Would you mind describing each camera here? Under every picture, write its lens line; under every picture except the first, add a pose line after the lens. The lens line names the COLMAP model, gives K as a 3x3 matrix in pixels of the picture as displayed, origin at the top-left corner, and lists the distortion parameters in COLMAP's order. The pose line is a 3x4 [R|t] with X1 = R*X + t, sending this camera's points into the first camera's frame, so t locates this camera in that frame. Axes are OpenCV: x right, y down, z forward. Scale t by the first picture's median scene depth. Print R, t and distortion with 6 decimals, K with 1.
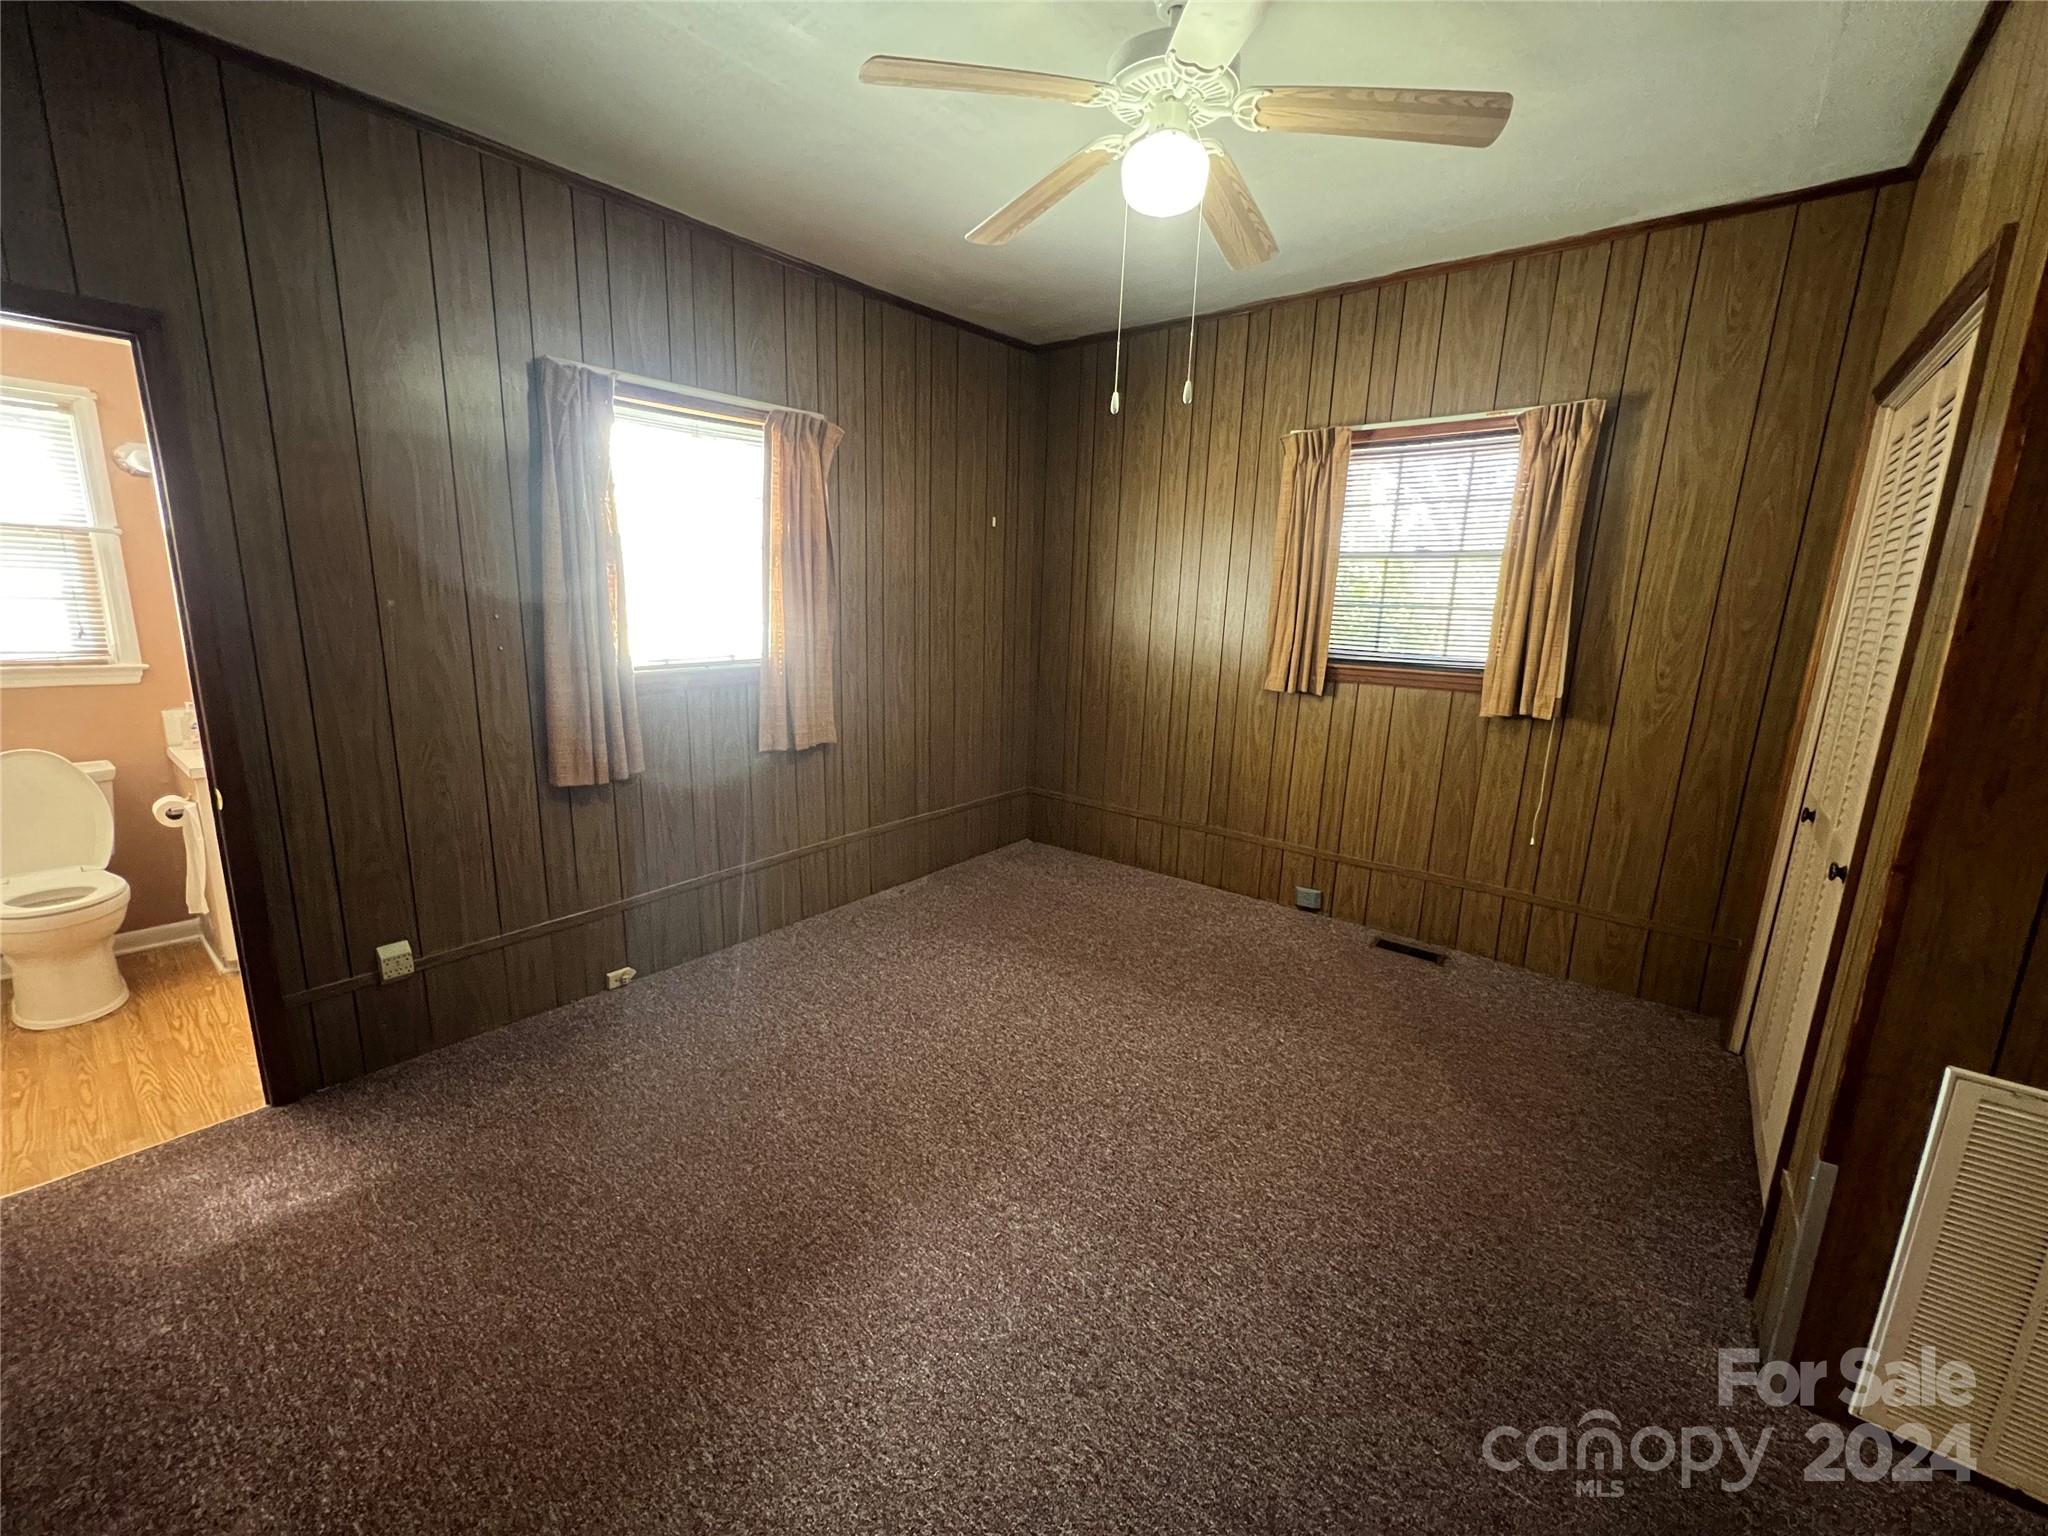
lens RADIAL K [[820.1, 0, 1014.1], [0, 820.1, 762.4], [0, 0, 1]] dist [-0.003129, 0.000661]
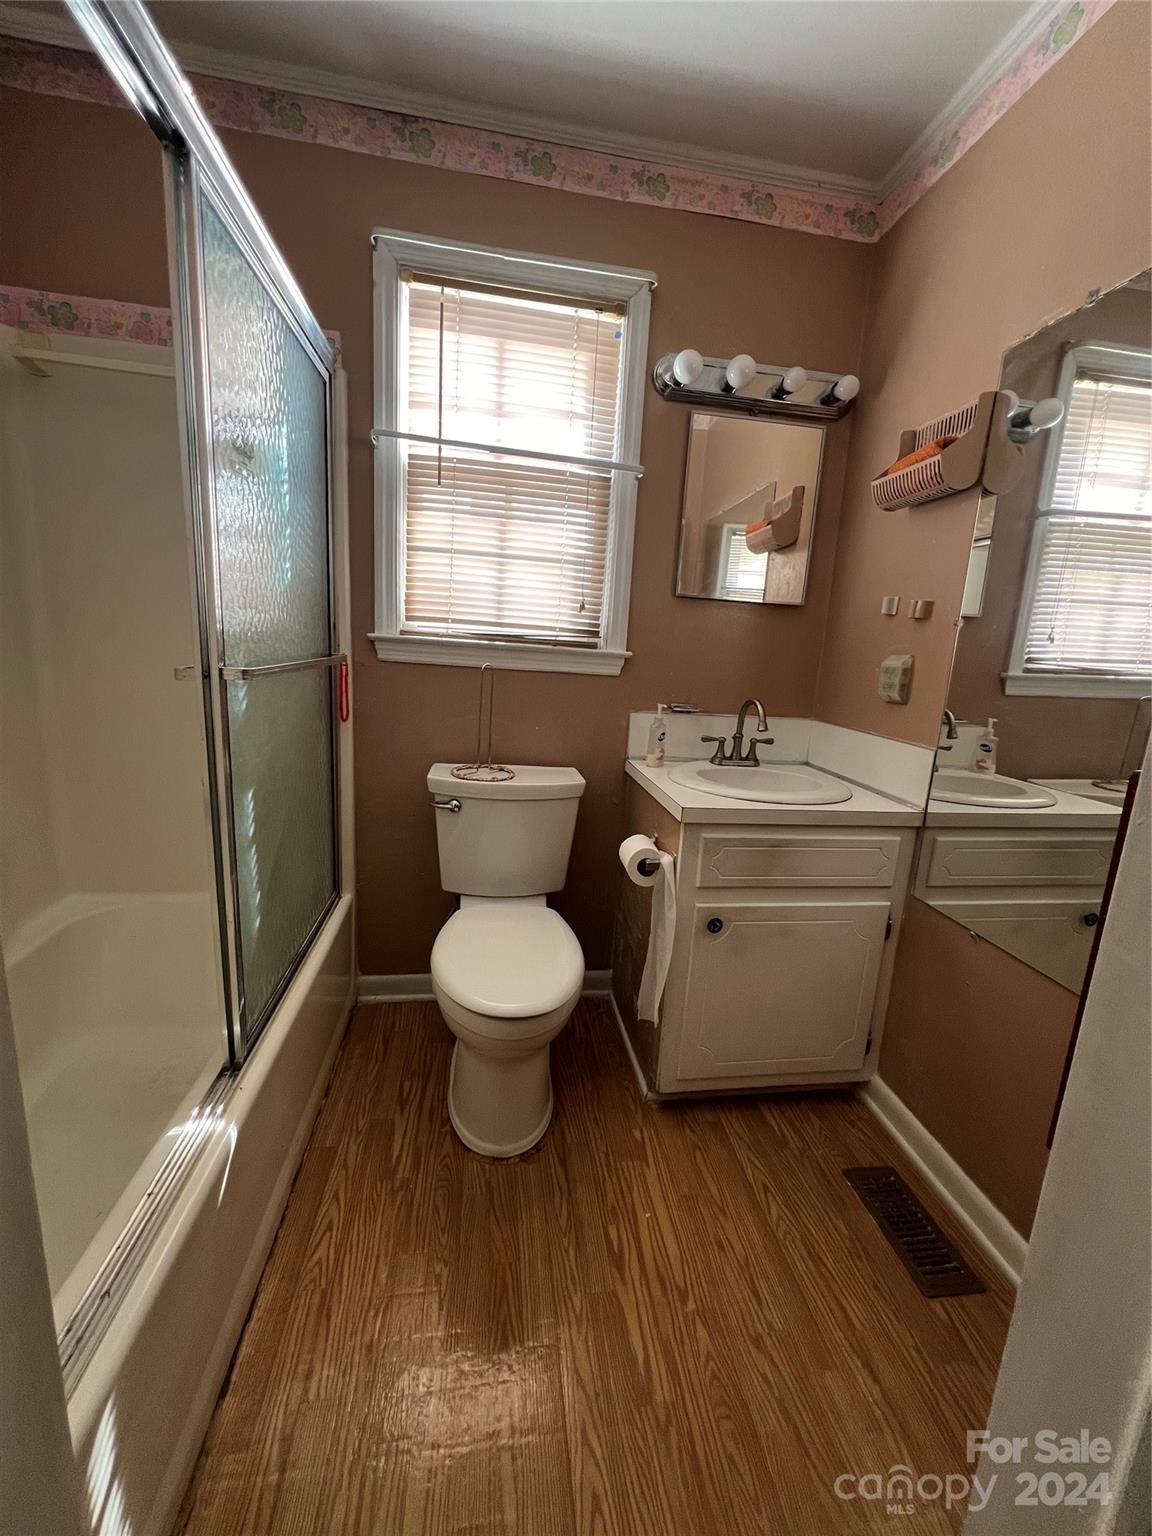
lens RADIAL K [[615.0, 0, 581.5], [0, 615.0, 766.1], [0, 0, 1]] dist [-0.003129, 0.000661]
pose [[0.741339, 0.141189, -0.656111, -0.718218], [-0.168177, 0.985510, 0.022050, -0.018807], [0.649718, 0.093997, 0.754342, 0.556726]]
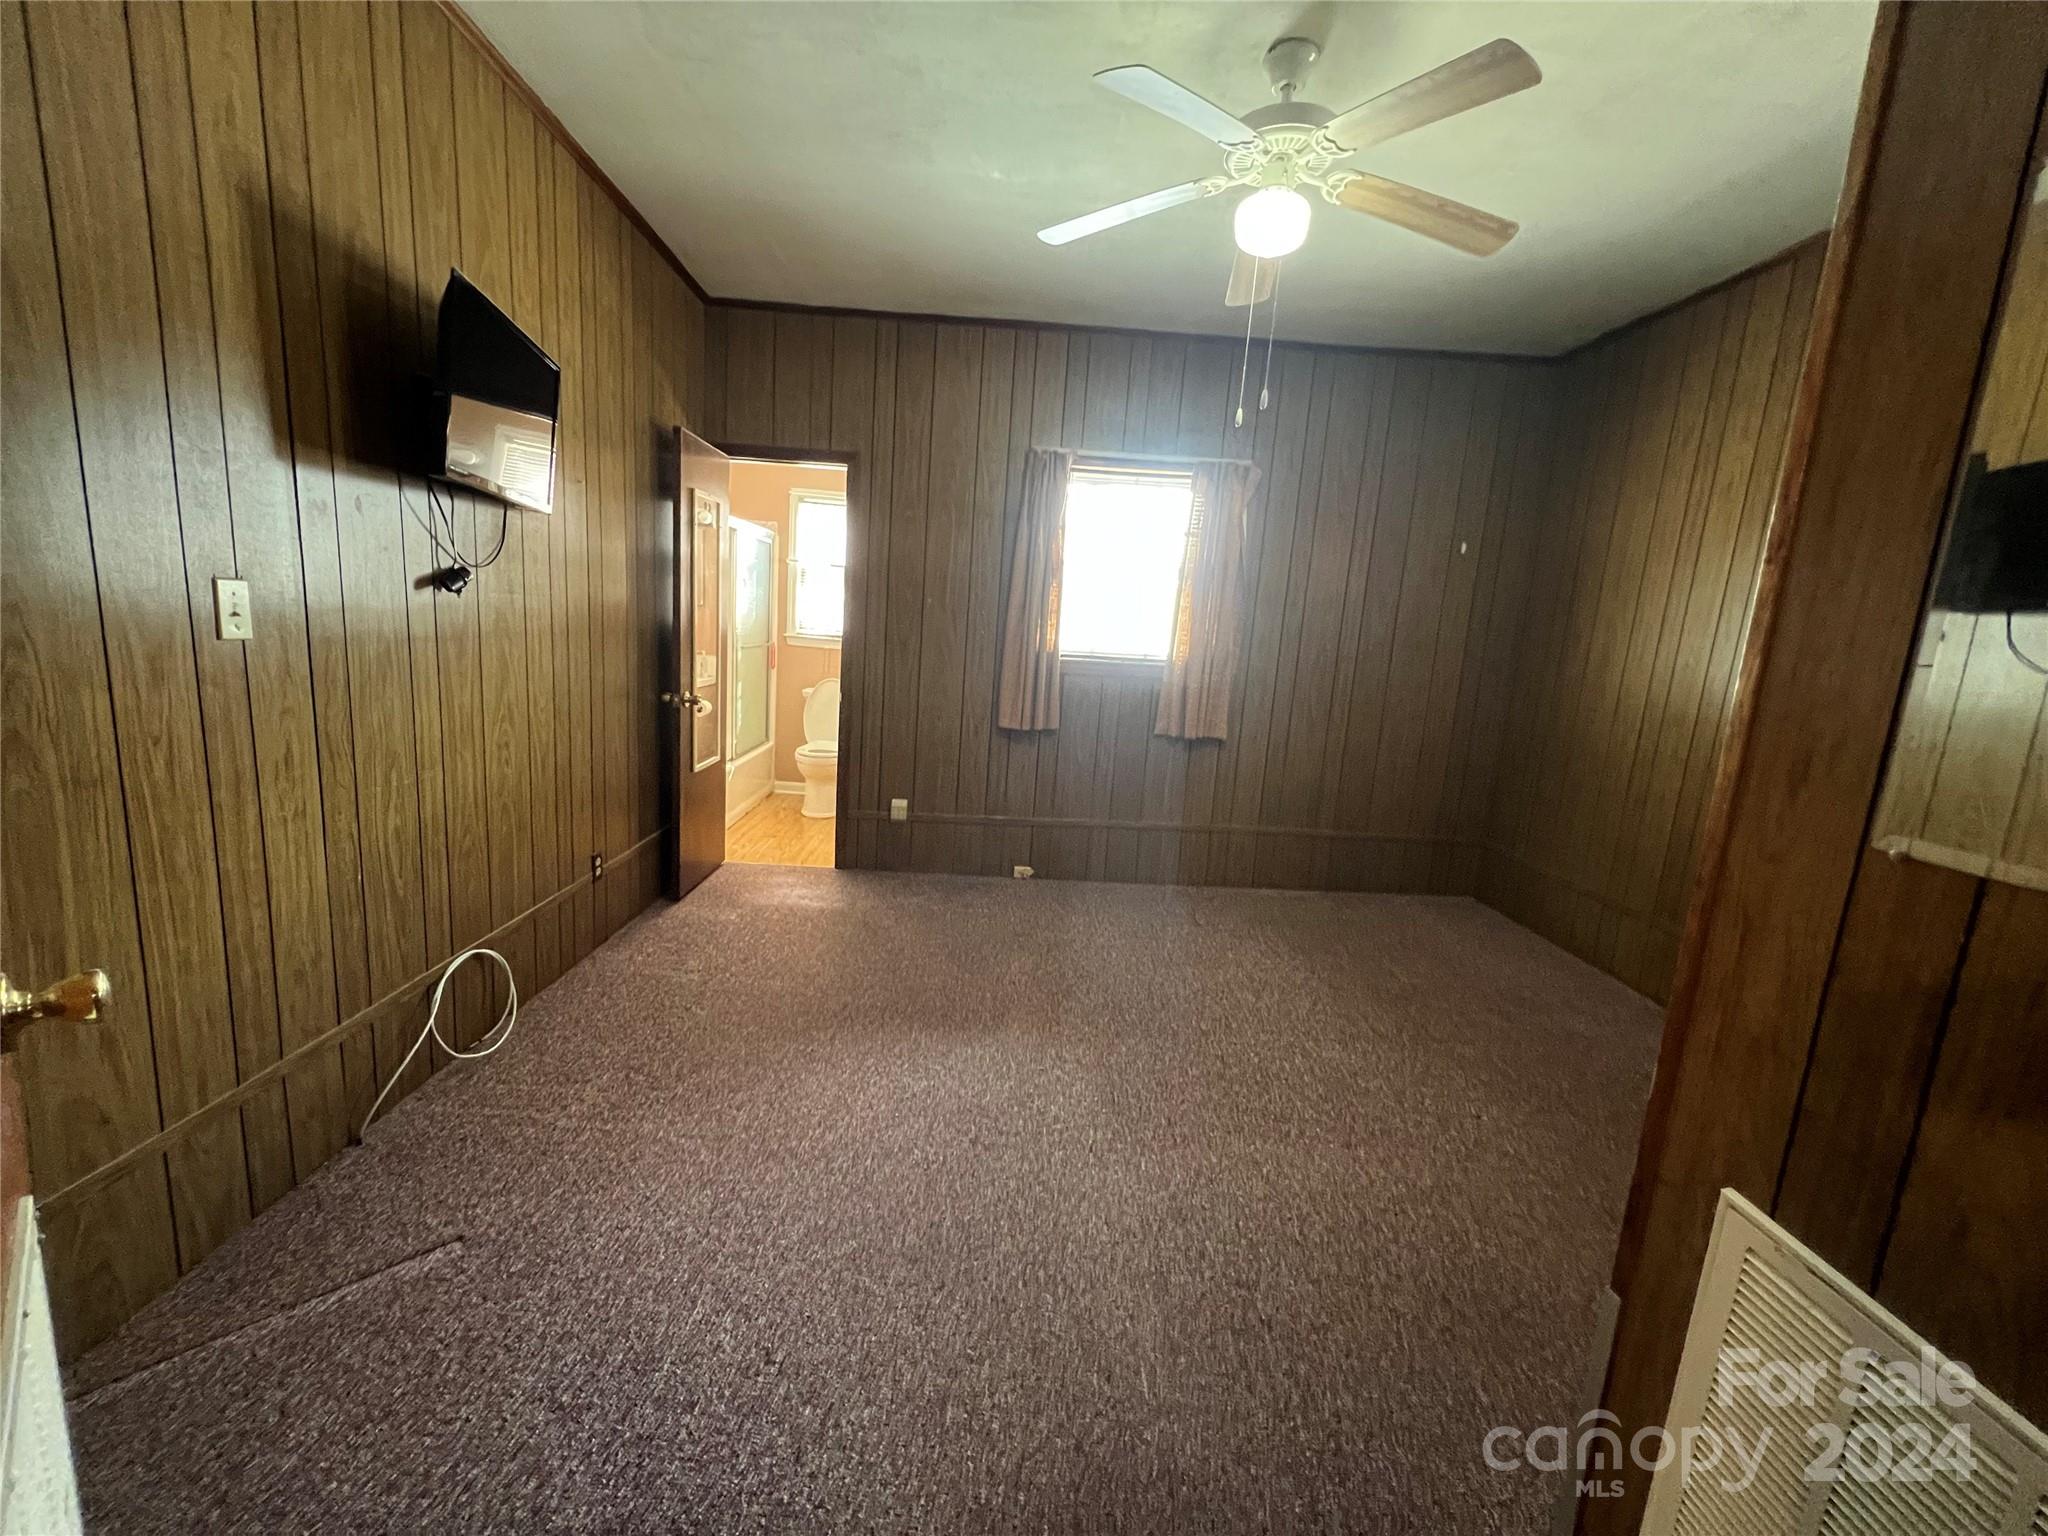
lens RADIAL K [[820.1, 0, 1019.8], [0, 820.1, 761.6], [0, 0, 1]] dist [-0.003129, 0.000661]
pose [[0.650532, 0.143512, -0.745796, 0.538659], [-0.202334, 0.979244, 0.011944, 0.060648], [0.732030, 0.143130, 0.666067, 0.032004]]
